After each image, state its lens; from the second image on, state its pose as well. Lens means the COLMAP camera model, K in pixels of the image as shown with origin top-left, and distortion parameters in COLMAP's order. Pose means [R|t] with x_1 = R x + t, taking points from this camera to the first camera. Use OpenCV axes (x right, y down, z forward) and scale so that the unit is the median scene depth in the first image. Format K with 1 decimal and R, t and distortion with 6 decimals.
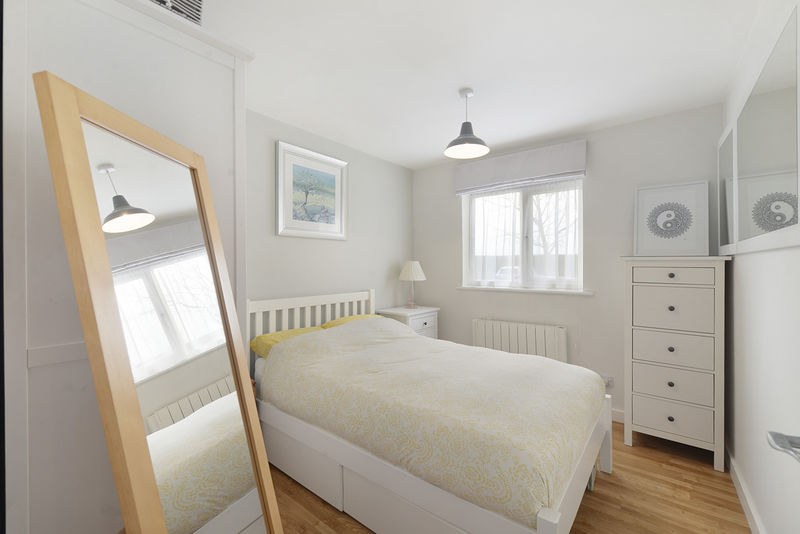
lens RADIAL K [[328.6, 0, 401.5], [0, 328.6, 261.9], [0, 0, 1]] dist [0.000614, -0.000021]
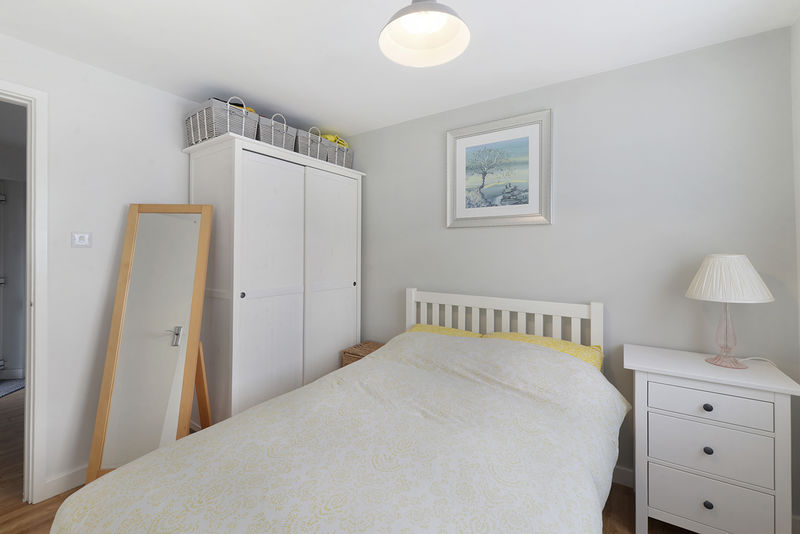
lens RADIAL K [[338.3, 0, 402.7], [0, 338.3, 255.8], [0, 0, 1]] dist [-0.000087, 0.000016]
pose [[0.081090, -0.000265, -0.996707, 0.559286], [-0.008704, 0.999962, -0.000974, 0.003144], [0.996669, 0.008754, 0.081085, 0.719351]]
